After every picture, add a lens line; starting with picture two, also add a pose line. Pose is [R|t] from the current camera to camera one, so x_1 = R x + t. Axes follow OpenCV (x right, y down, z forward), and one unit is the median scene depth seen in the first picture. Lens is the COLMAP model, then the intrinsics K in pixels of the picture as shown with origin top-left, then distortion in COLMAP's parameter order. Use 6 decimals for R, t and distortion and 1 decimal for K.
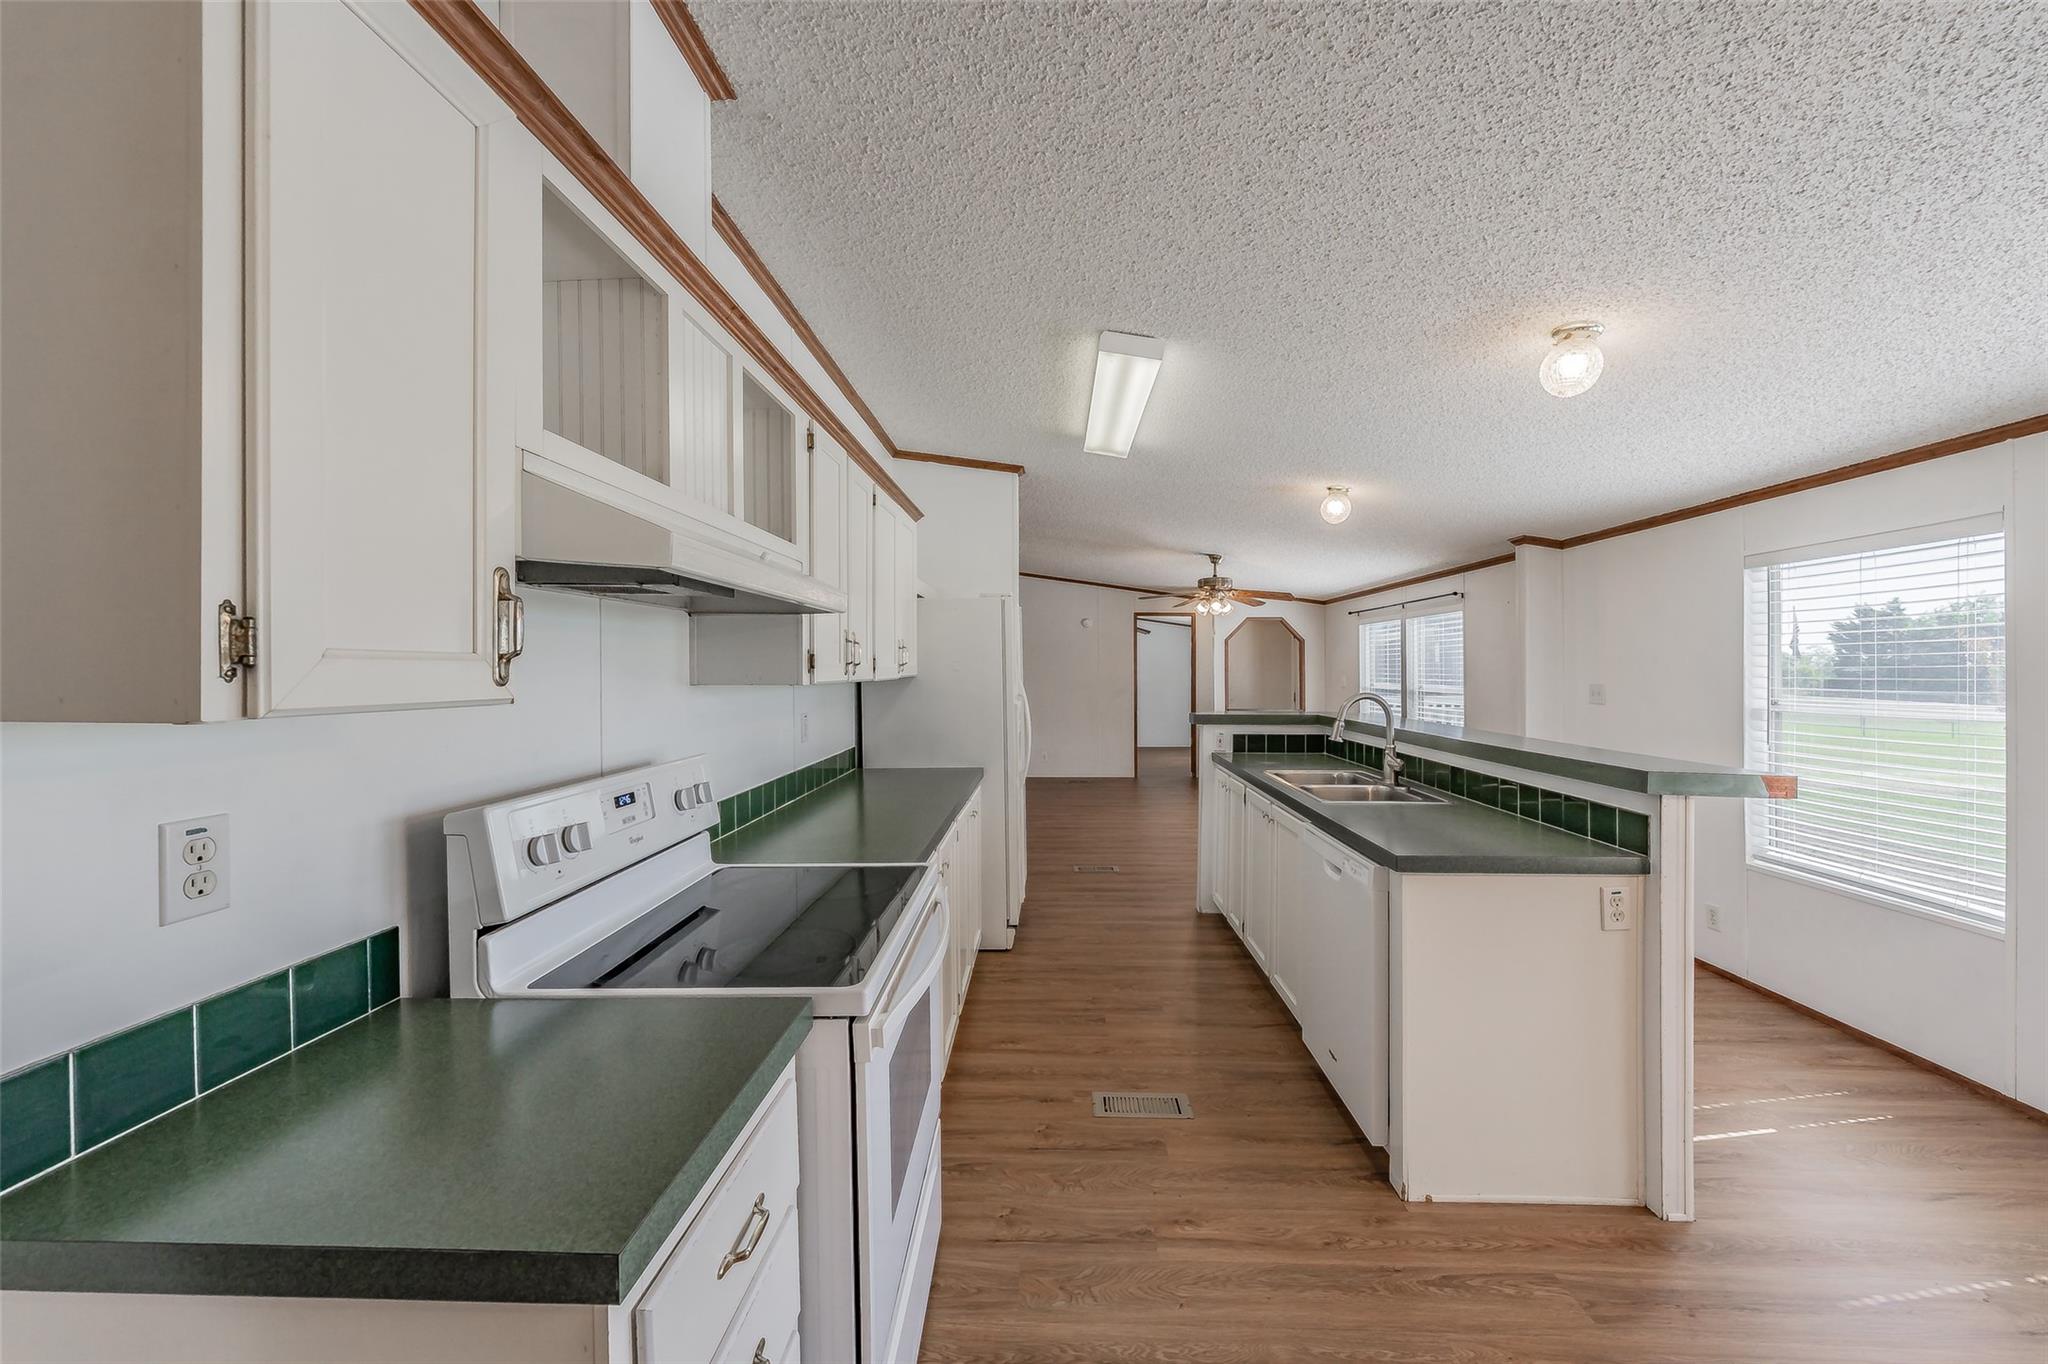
lens RADIAL K [[755.7, 0, 1019.8], [0, 755.7, 672.9], [0, 0, 1]] dist [0.000138, -0.000125]
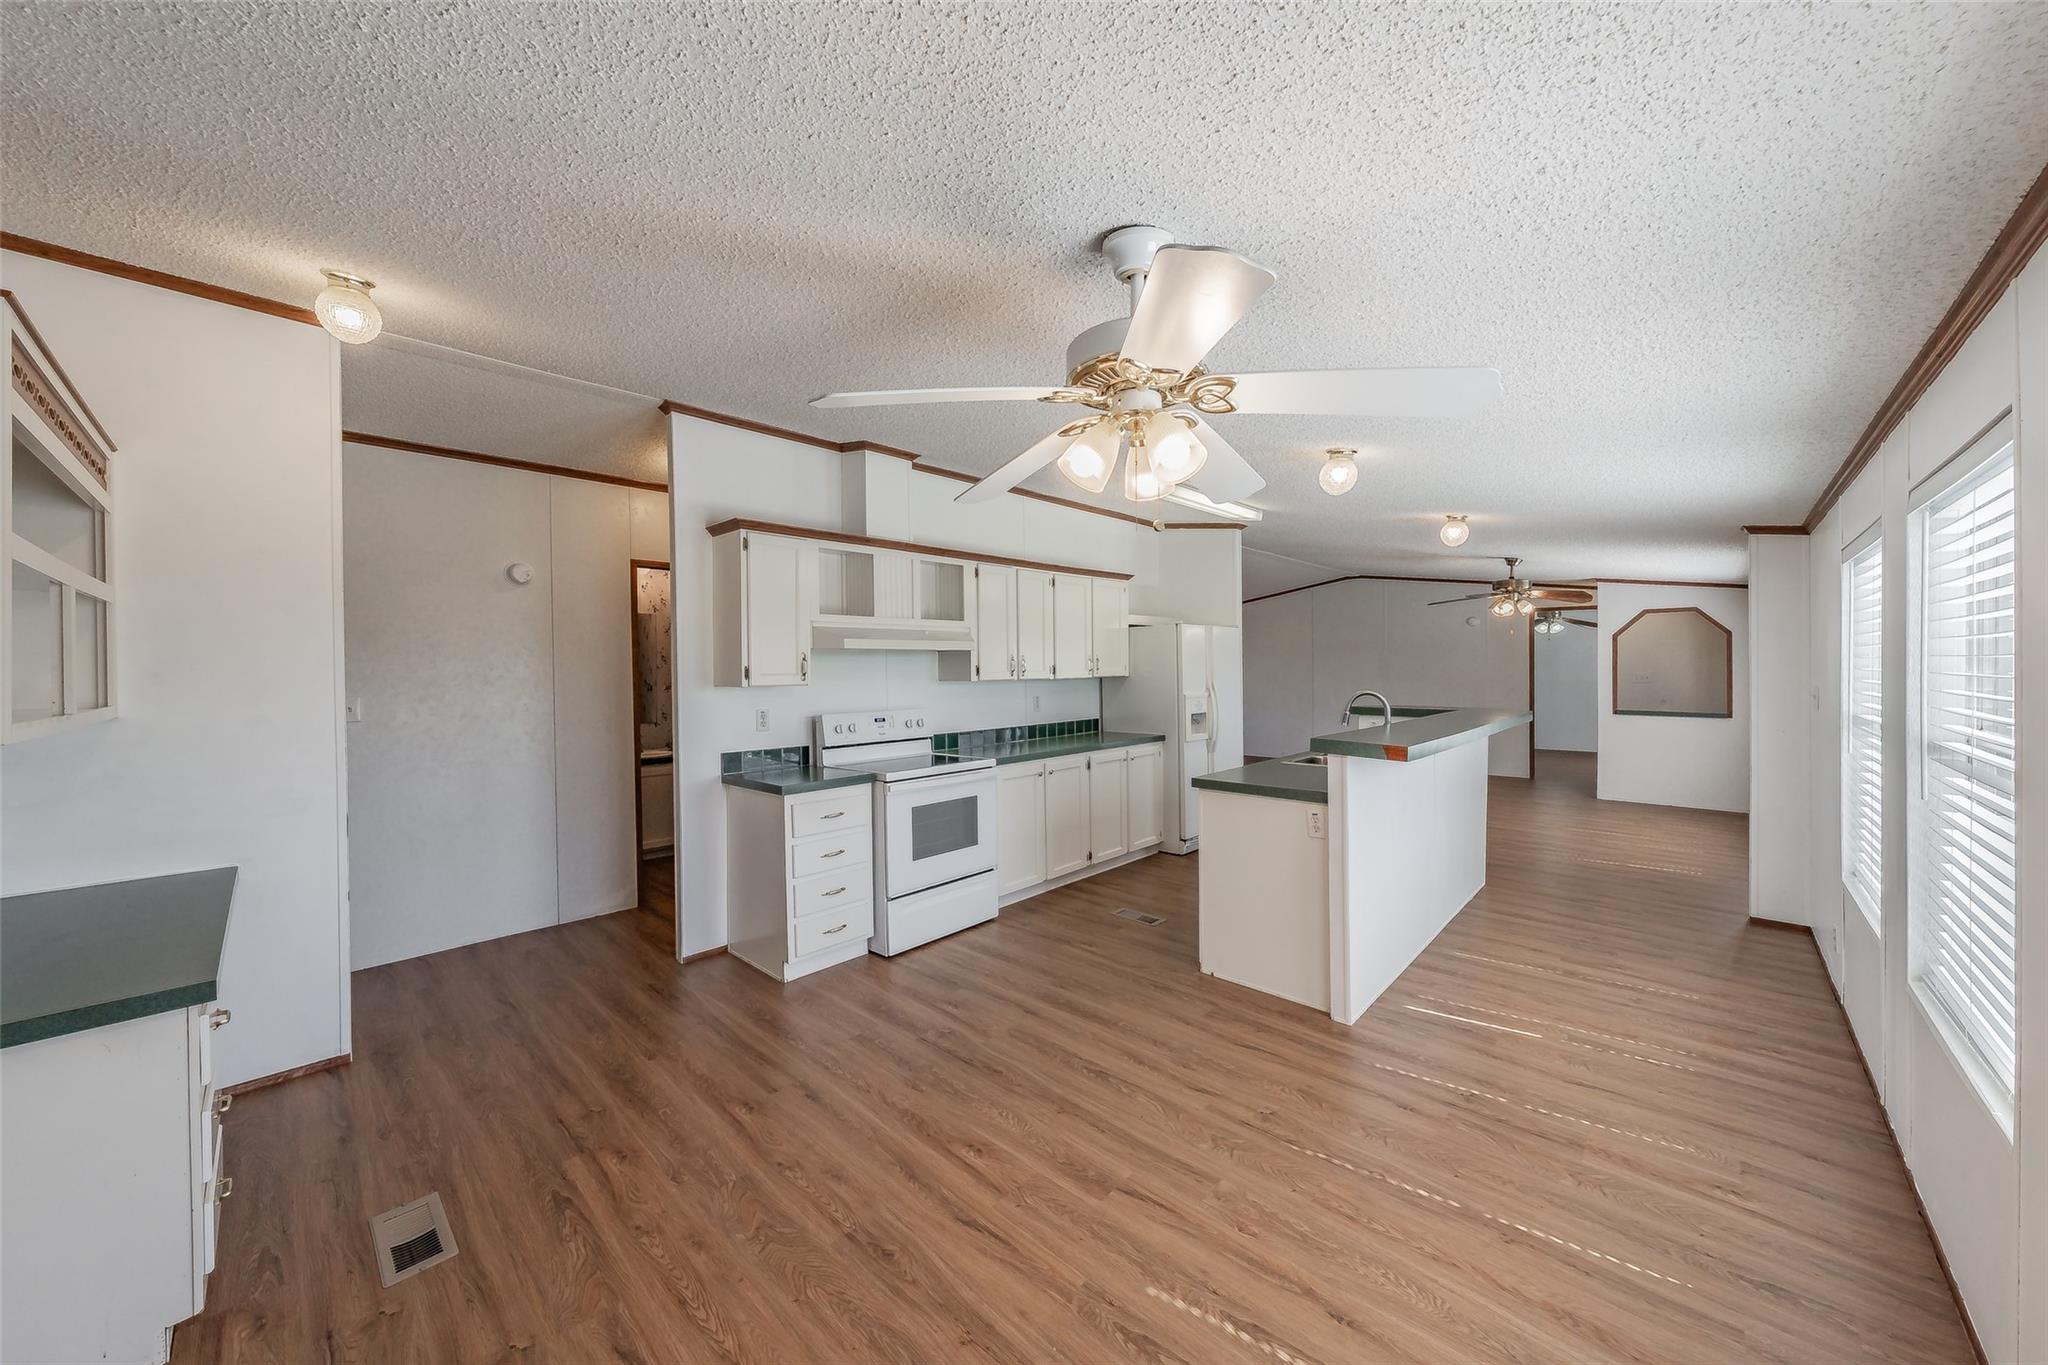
lens RADIAL K [[719.8, 0, 998.1], [0, 719.8, 668.1], [0, 0, 1]] dist [-0.003204, 0.000030]
pose [[0.742193, -0.001983, -0.670183, 1.159272], [0.003530, 0.999993, 0.000950, -0.023587], [0.670177, -0.003071, 0.742195, -0.528092]]
